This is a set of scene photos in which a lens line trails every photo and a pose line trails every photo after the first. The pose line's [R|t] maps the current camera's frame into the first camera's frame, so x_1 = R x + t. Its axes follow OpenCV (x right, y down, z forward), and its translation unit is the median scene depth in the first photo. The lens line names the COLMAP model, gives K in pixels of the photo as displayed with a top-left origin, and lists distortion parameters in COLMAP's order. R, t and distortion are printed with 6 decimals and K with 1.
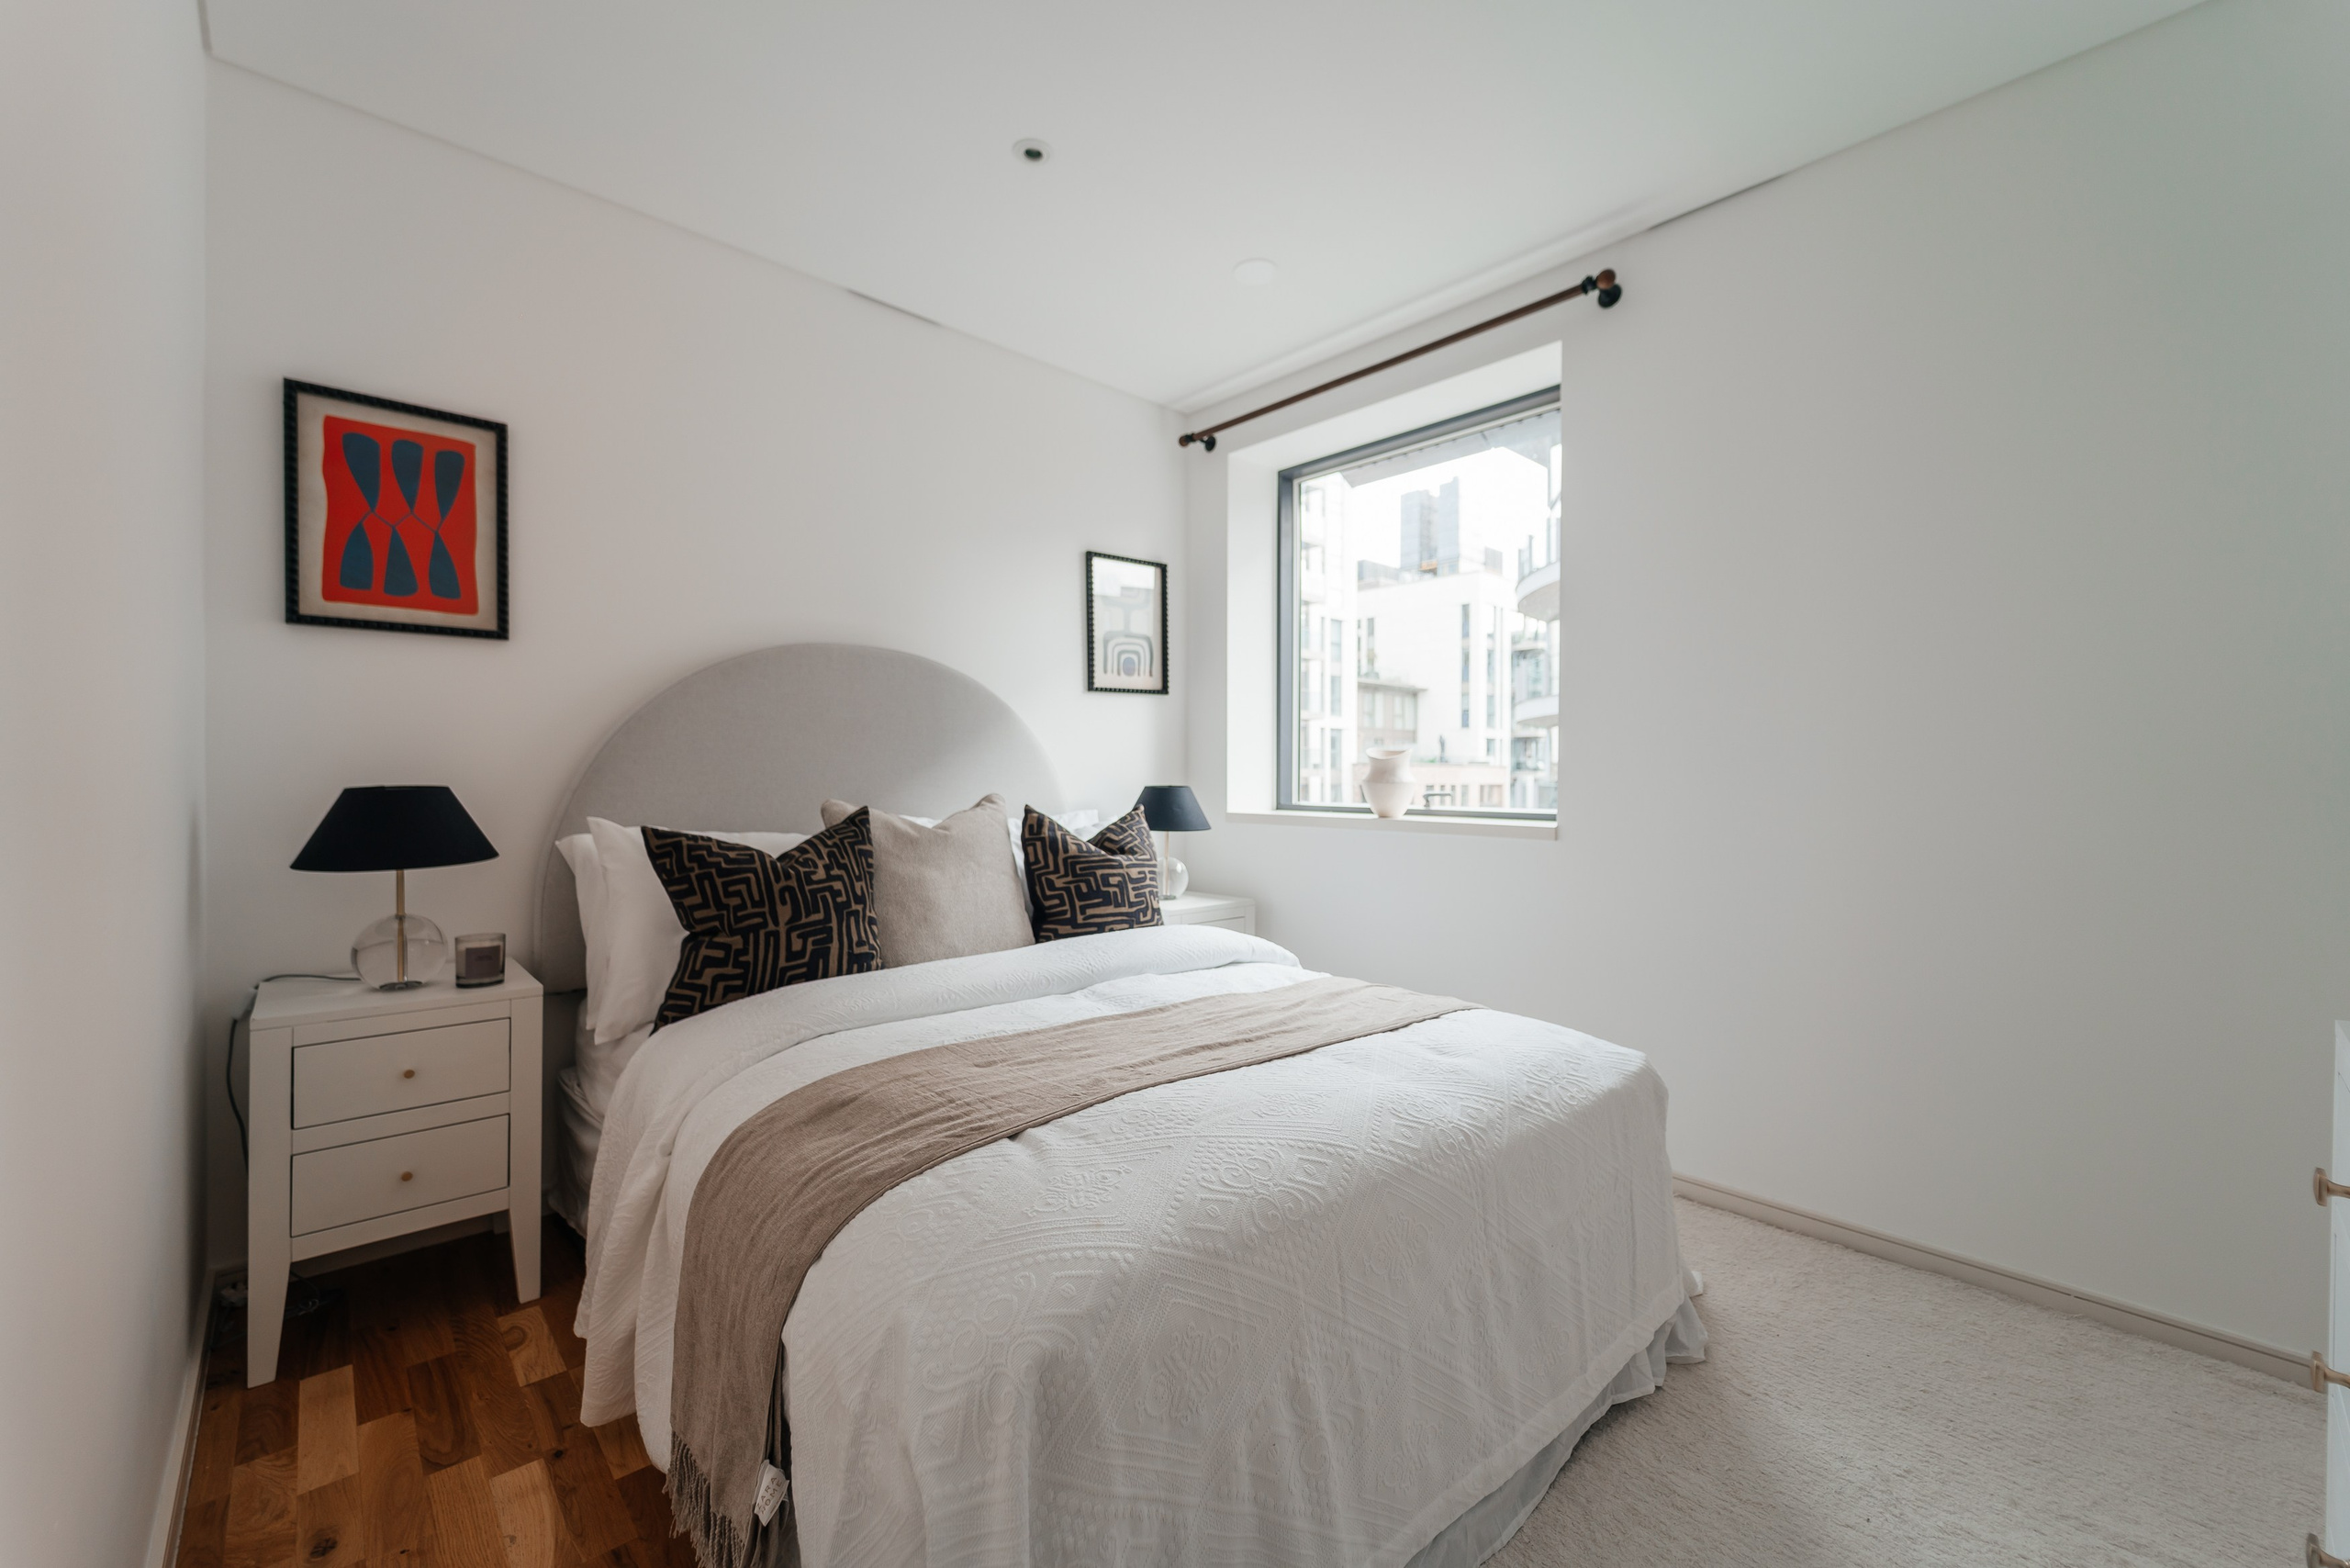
lens RADIAL K [[946.9, 0, 1186.6], [0, 946.9, 782.7], [0, 0, 1]] dist [0.001276, -0.000742]
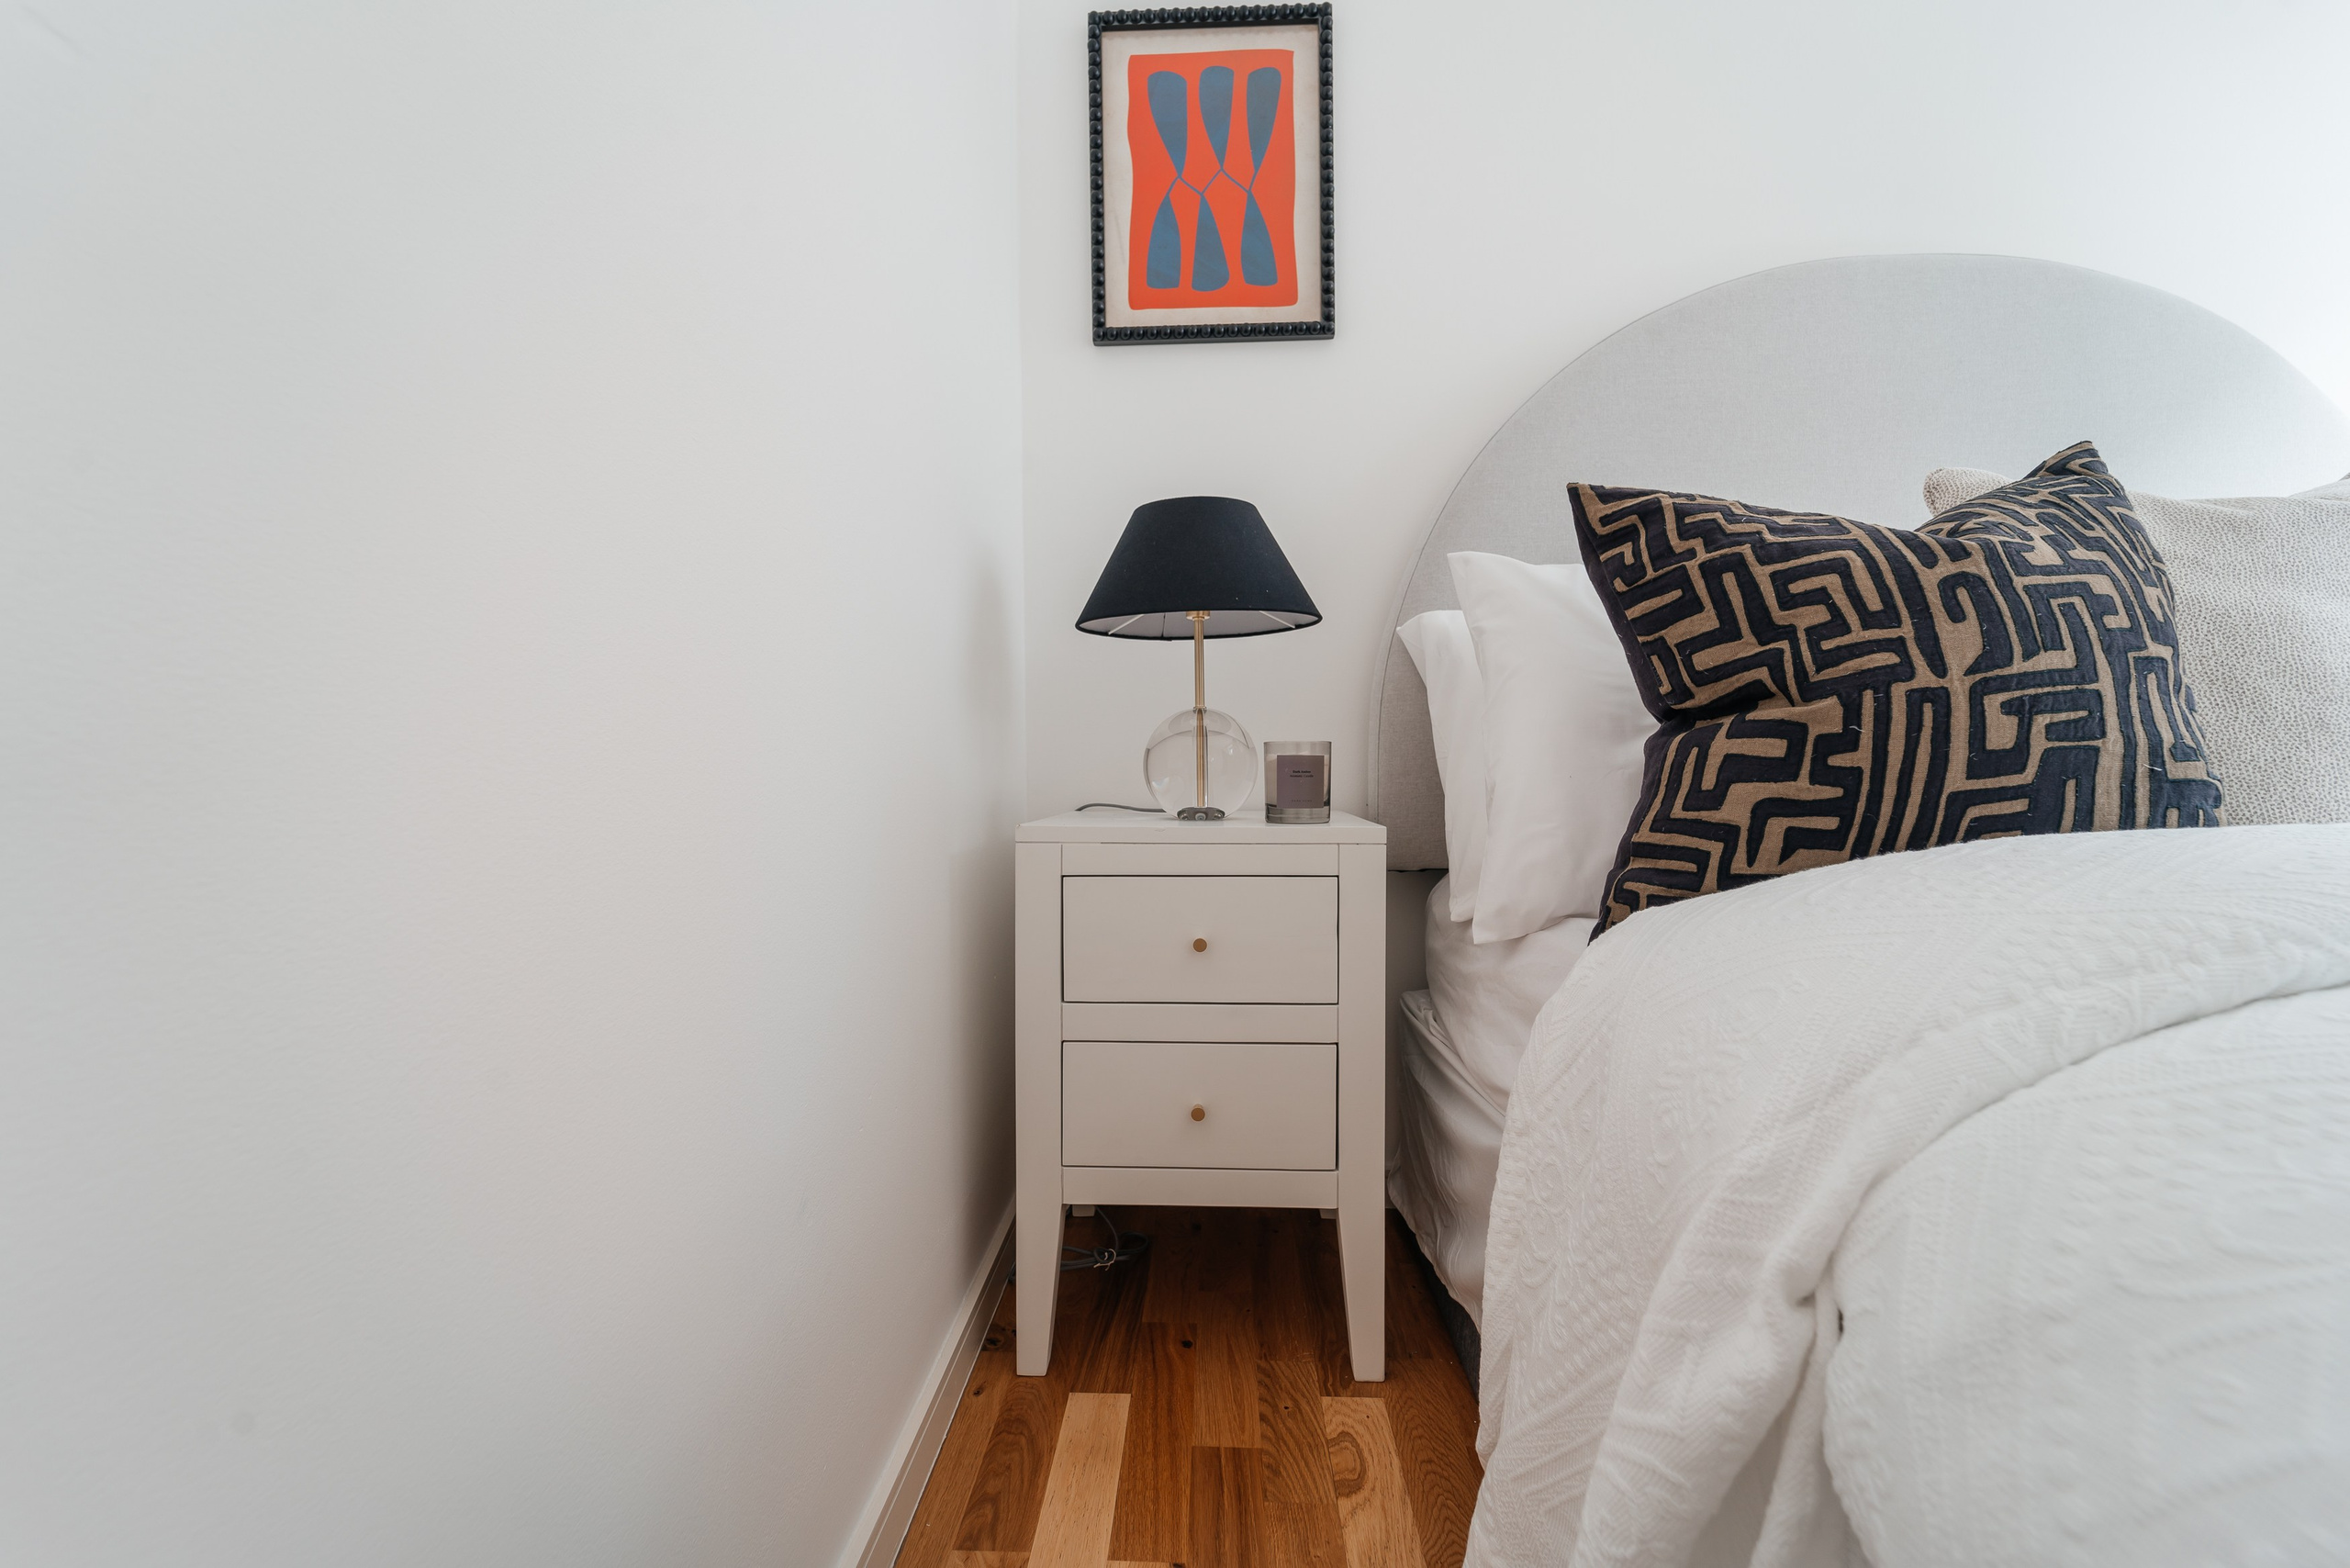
lens RADIAL K [[946.9, 0, 1186.6], [0, 946.9, 782.7], [0, 0, 1]] dist [0.001276, -0.000742]
pose [[0.708618, 0.005736, -0.705569, -0.378668], [0.006927, 0.999862, 0.015085, 0.183469], [0.705559, -0.015577, 0.708480, 0.535277]]
